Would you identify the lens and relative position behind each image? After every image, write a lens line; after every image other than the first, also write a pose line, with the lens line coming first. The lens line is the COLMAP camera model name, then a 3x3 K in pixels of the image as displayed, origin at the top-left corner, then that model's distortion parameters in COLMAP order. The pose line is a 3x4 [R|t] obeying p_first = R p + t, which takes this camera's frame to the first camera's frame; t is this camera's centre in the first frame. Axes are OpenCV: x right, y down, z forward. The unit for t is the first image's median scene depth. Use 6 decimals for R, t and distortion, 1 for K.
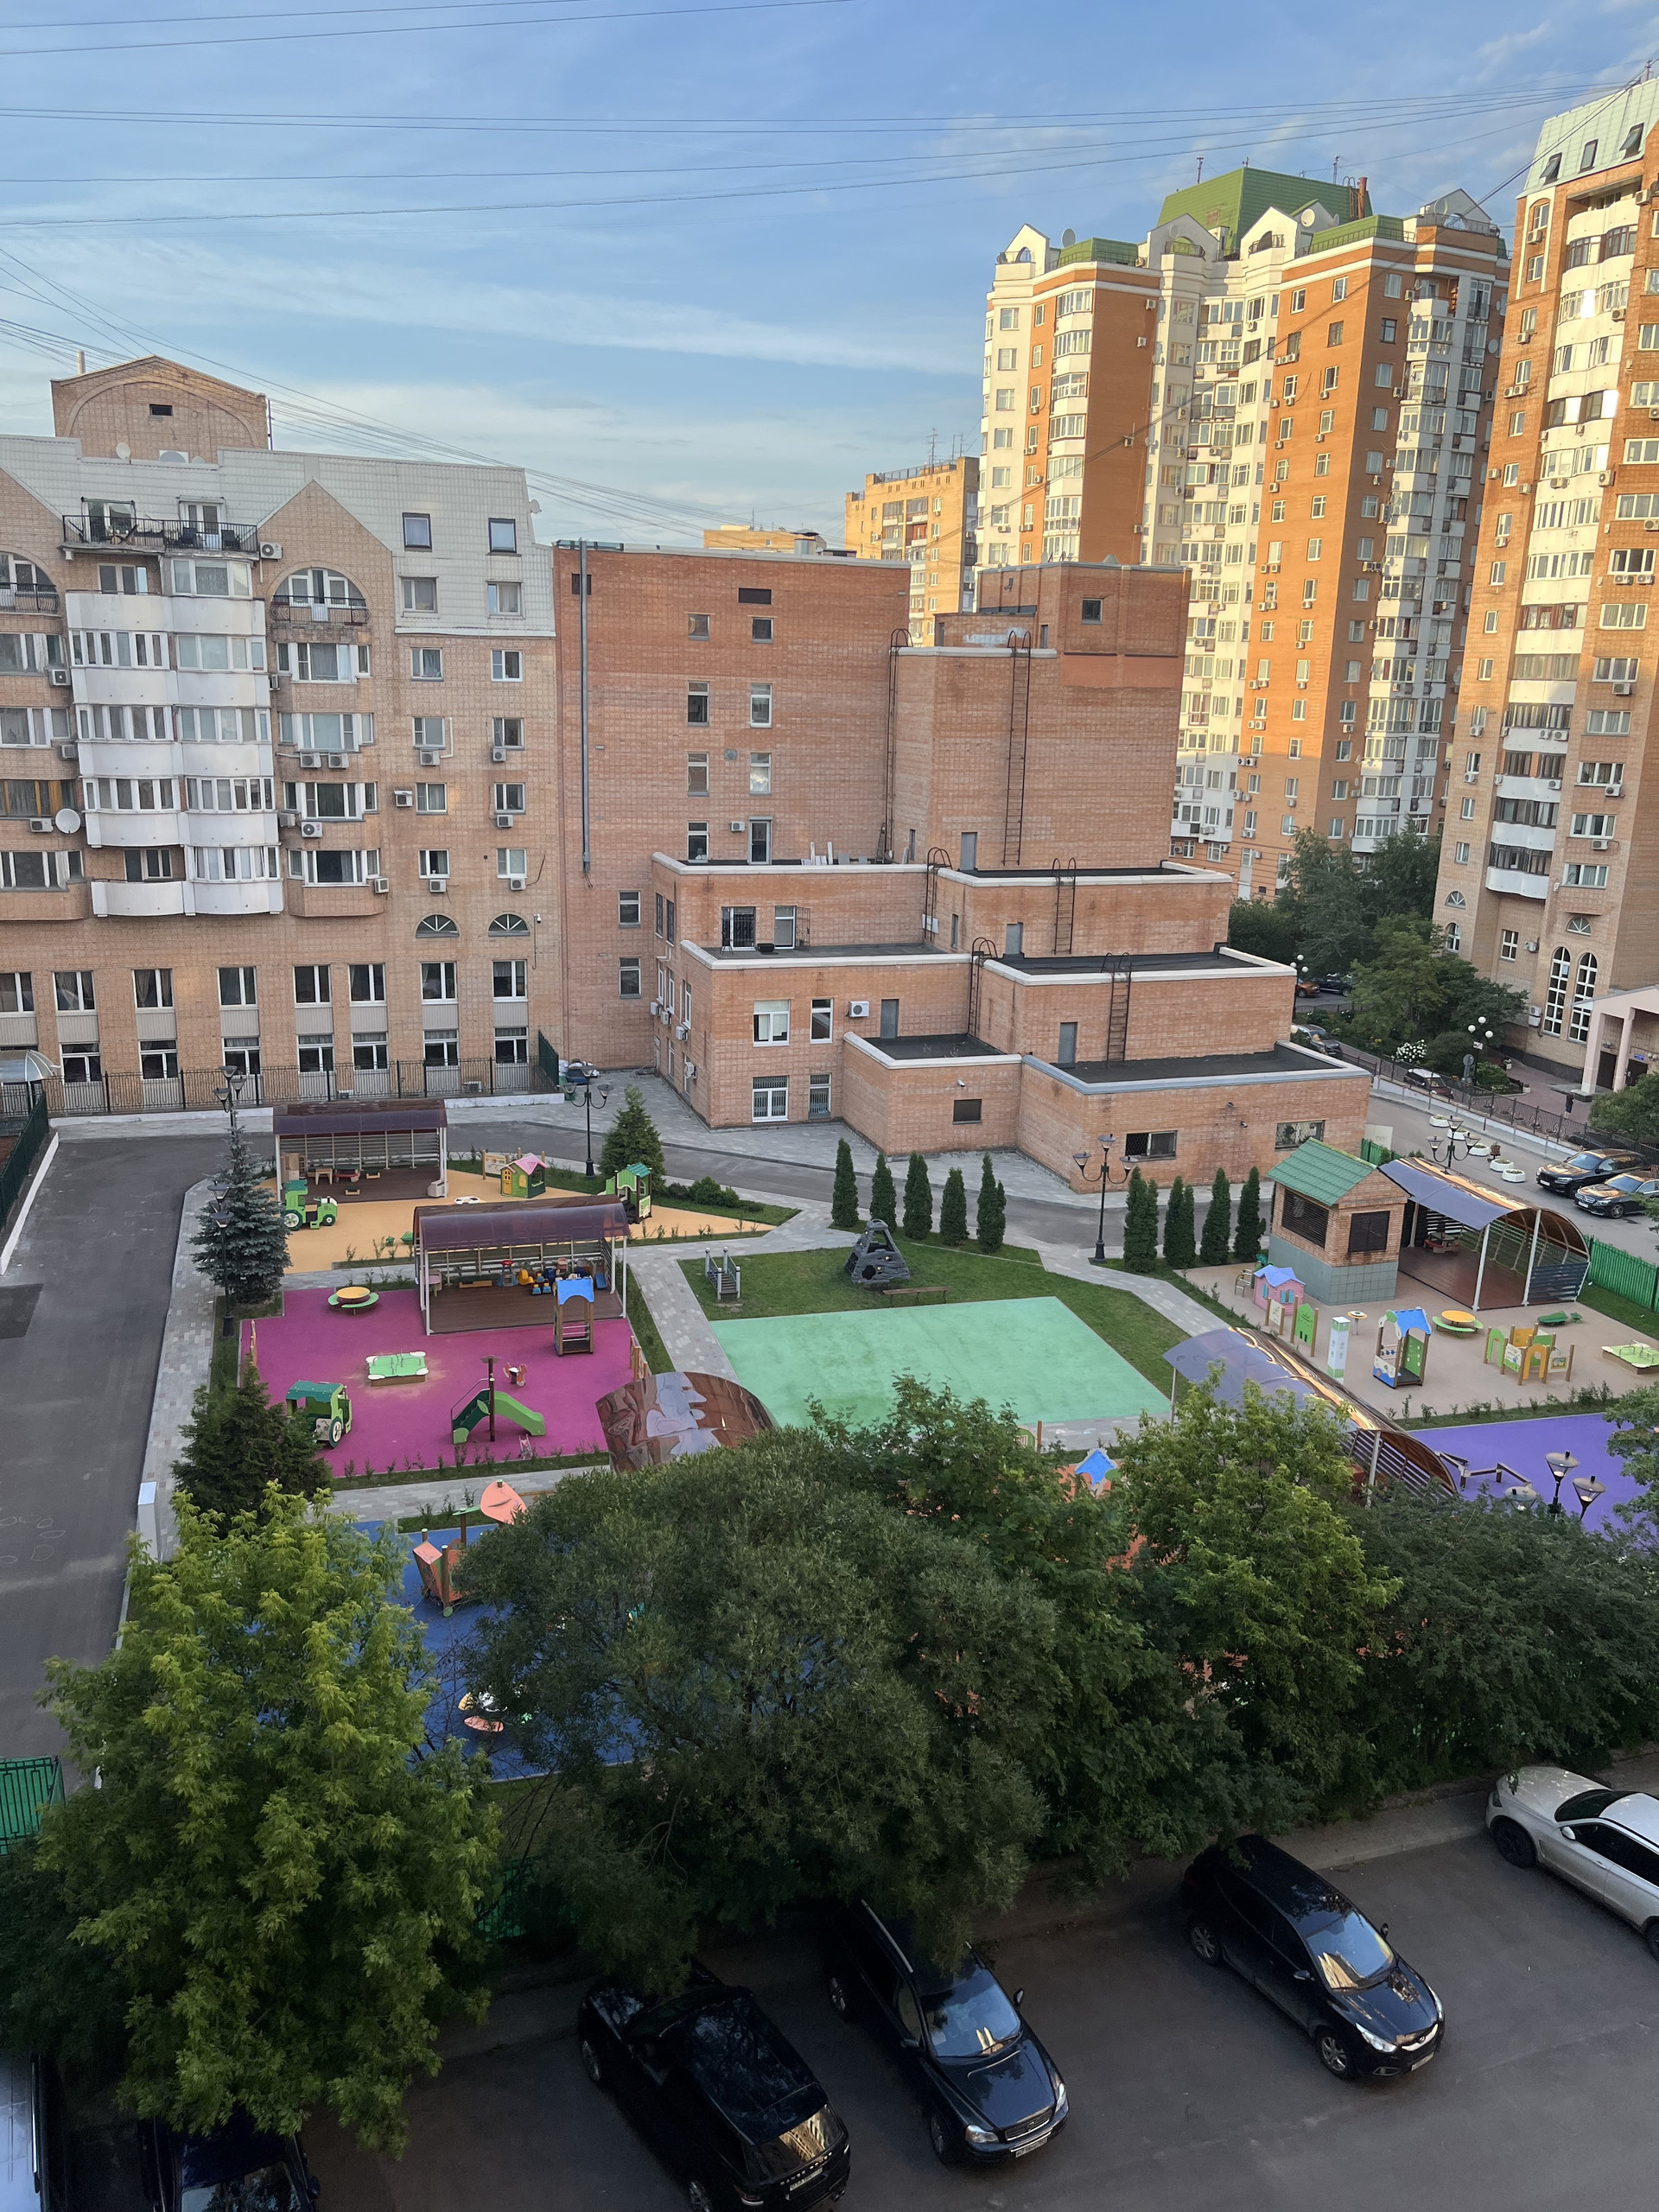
lens RADIAL K [[1666.0, 0, 829.5], [0, 1666.0, 1106.0], [0, 0, 1]] dist [0.052377, -0.103097]
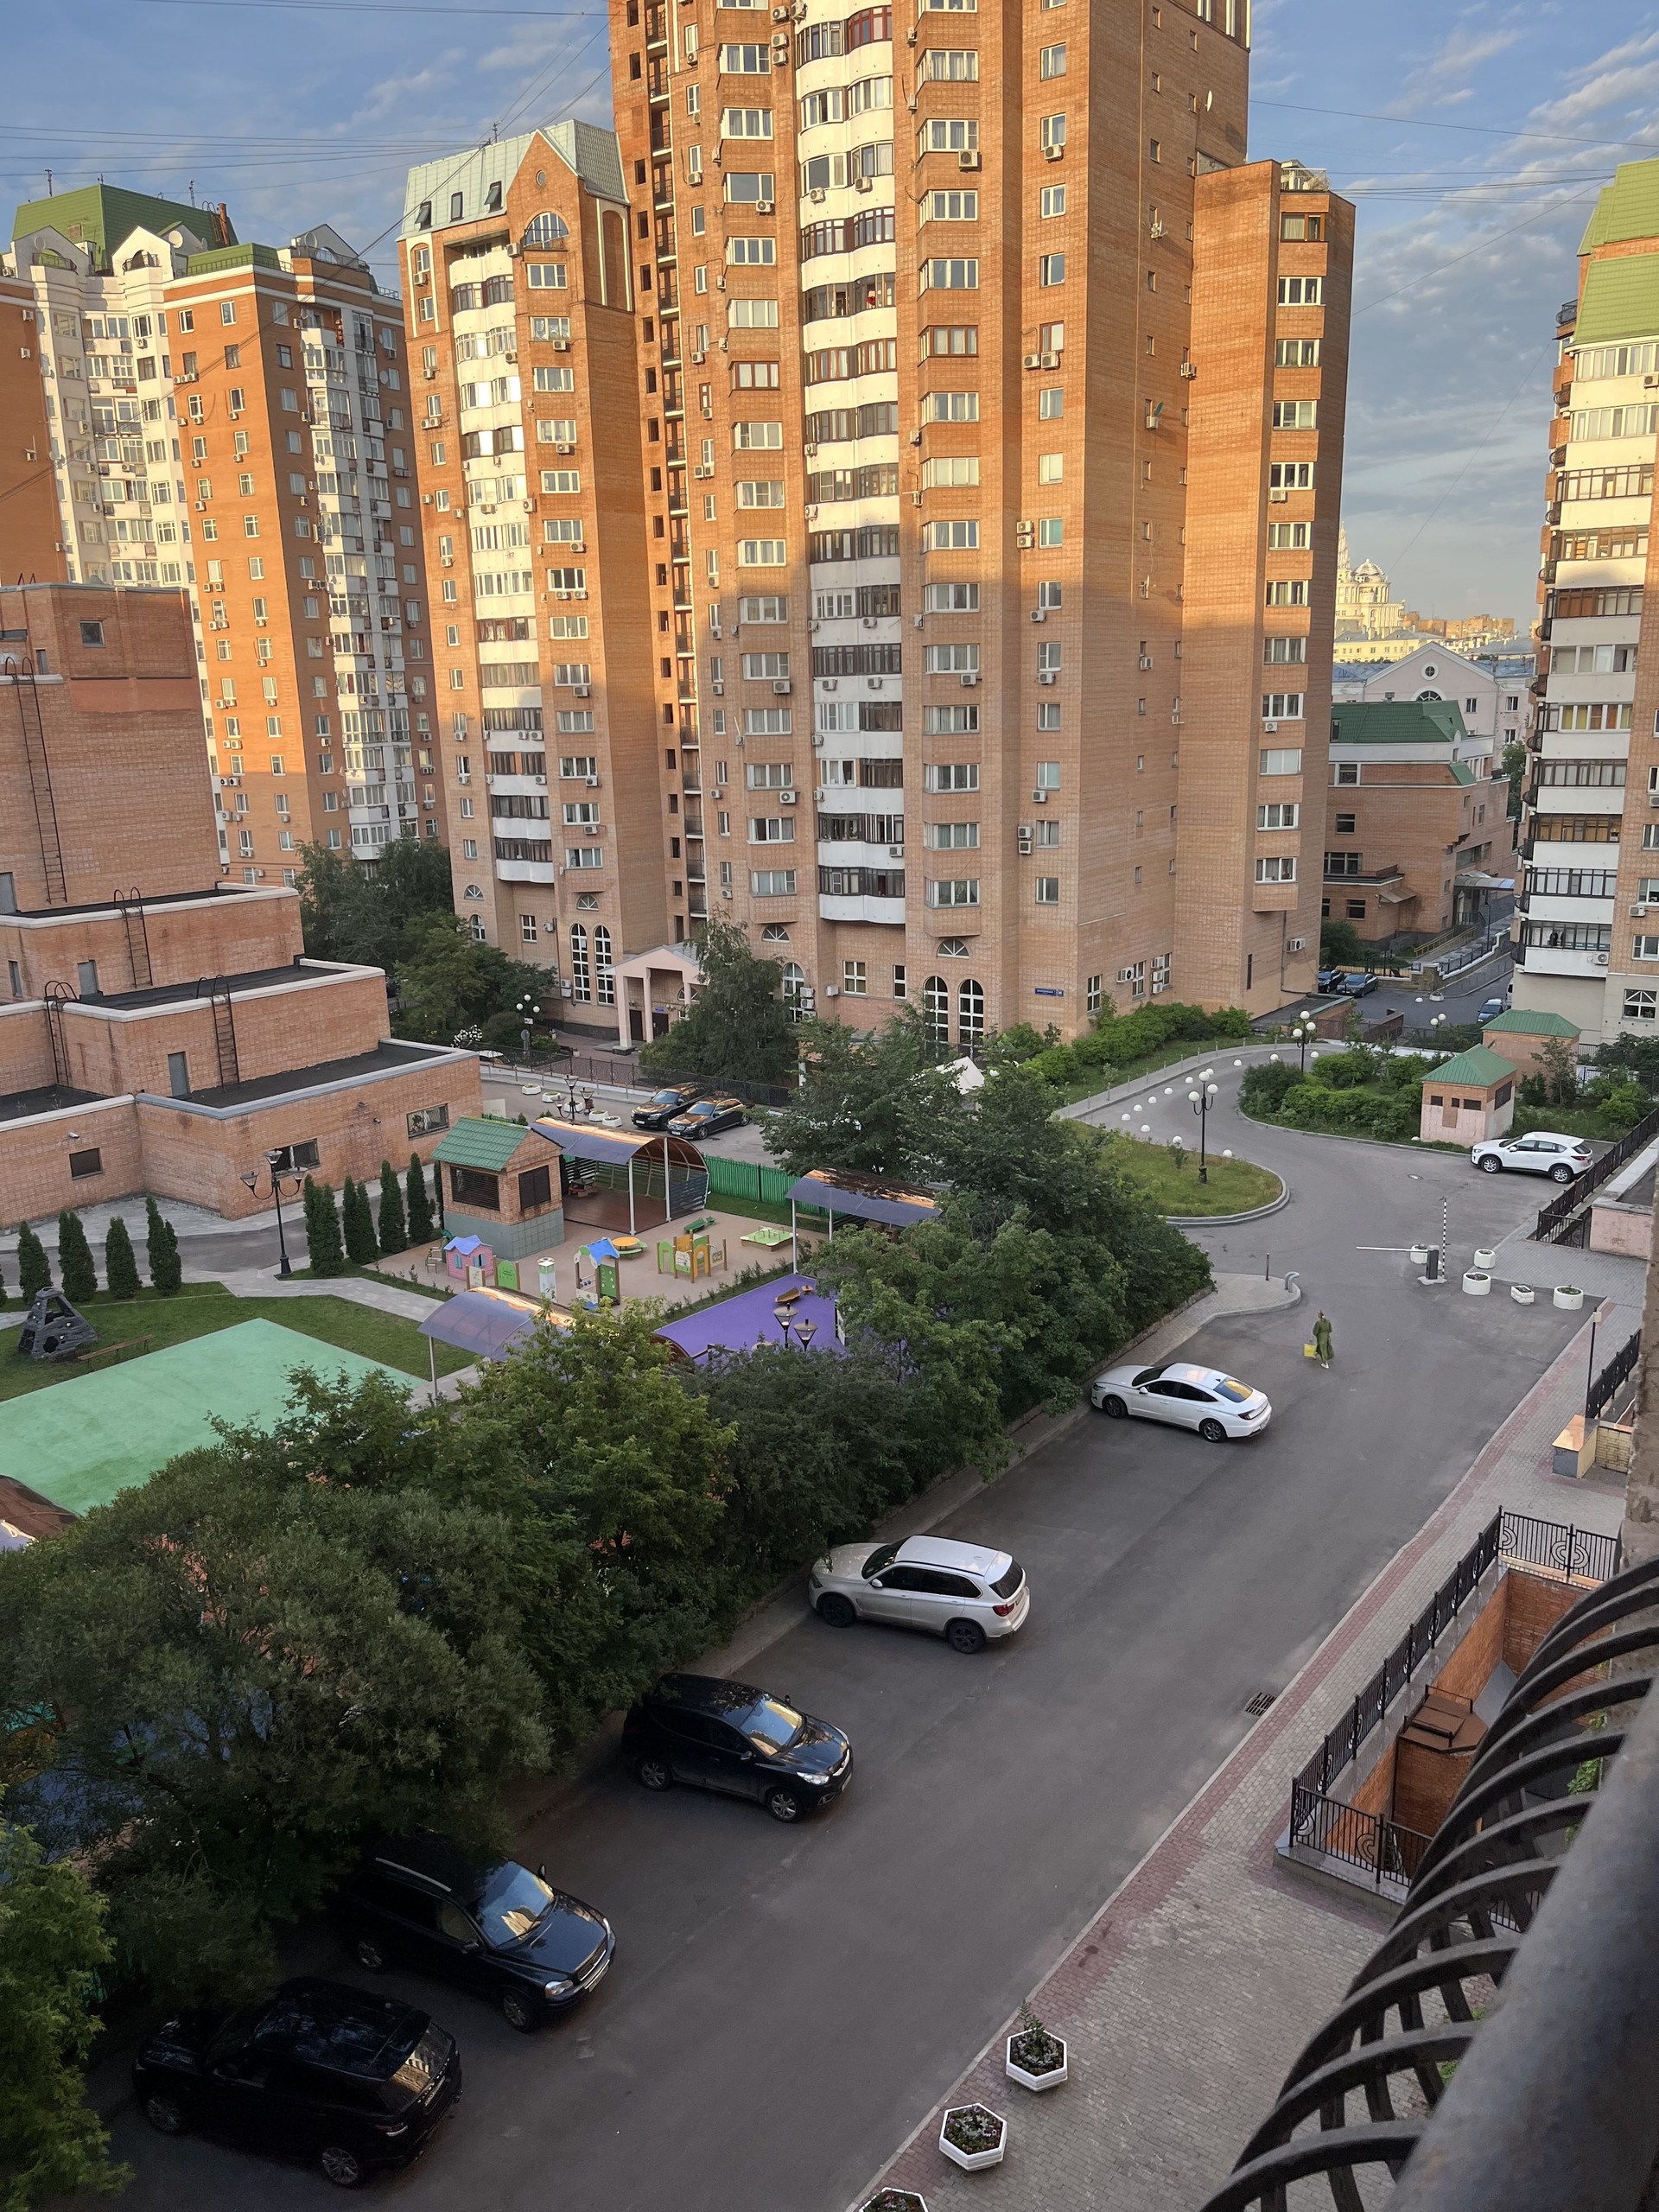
lens RADIAL K [[1719.4, 0, 829.5], [0, 1719.4, 1106.0], [0, 0, 1]] dist [0.031762, -0.089686]
pose [[0.803160, -0.178822, 0.568293, -0.103780], [0.187475, 0.981291, 0.043823, 0.006031], [-0.565498, 0.071344, 0.821658, -0.030943]]
